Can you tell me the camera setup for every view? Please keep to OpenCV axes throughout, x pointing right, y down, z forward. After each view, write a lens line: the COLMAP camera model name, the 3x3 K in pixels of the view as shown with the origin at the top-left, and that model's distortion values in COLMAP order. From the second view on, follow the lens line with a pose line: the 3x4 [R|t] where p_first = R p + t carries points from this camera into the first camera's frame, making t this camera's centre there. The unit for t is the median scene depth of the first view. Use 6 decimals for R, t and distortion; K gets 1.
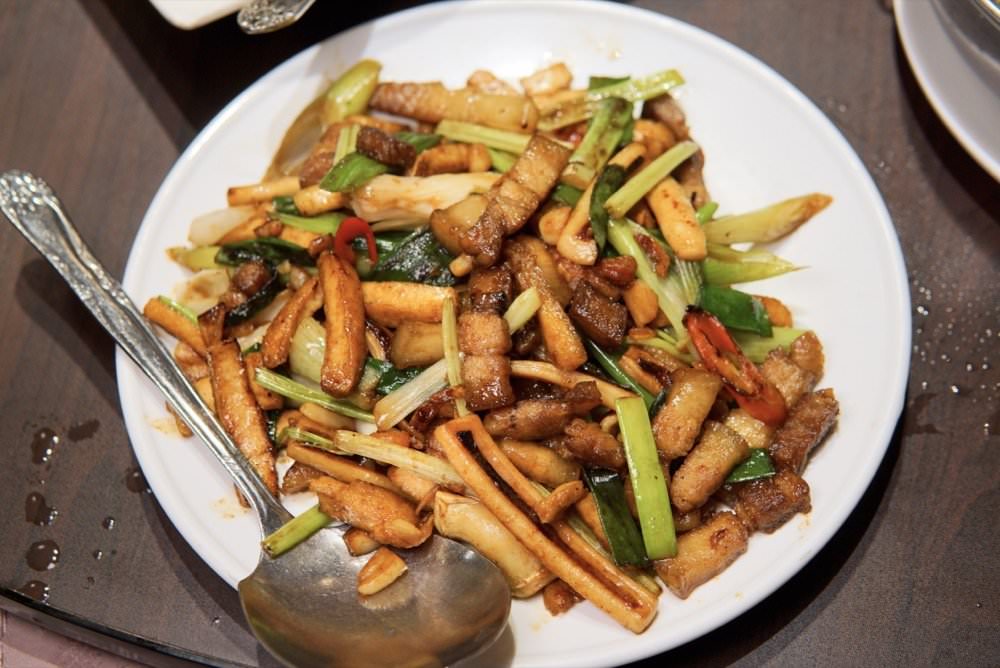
lens RADIAL K [[1467.9, 0, 500.0], [0, 1467.9, 334.0], [0, 0, 1]] dist [-0.004016, 0.006990]
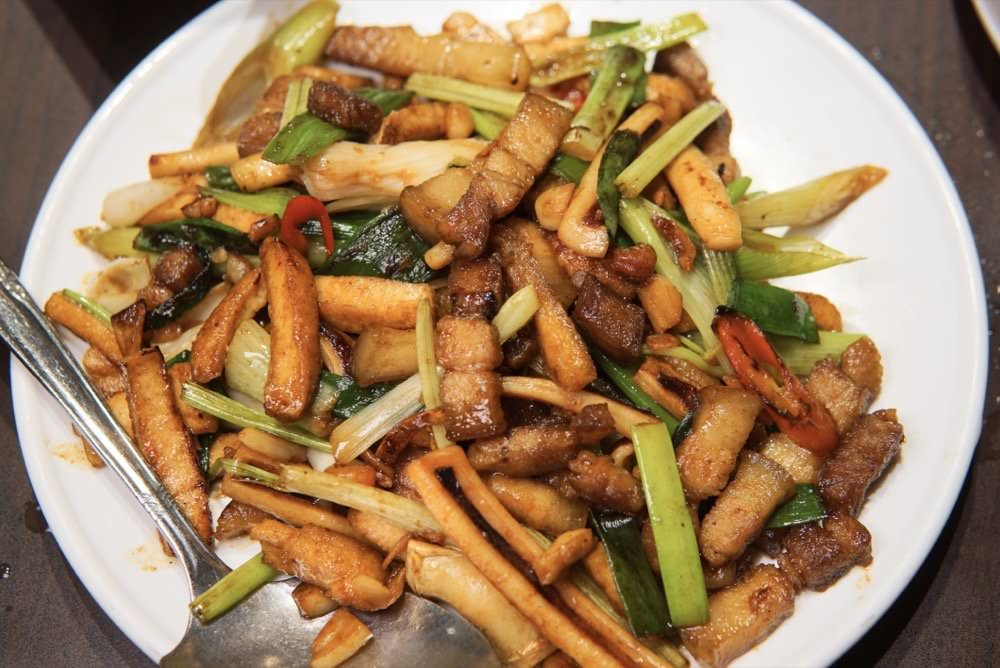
lens RADIAL K [[1467.9, 0, 500.0], [0, 1467.9, 334.0], [0, 0, 1]] dist [-0.004016, 0.006990]
pose [[0.999559, 0.001363, 0.029678, -0.016729], [-0.002519, 0.999238, 0.038944, -0.035502], [-0.029602, -0.039002, 0.998801, 0.192570]]
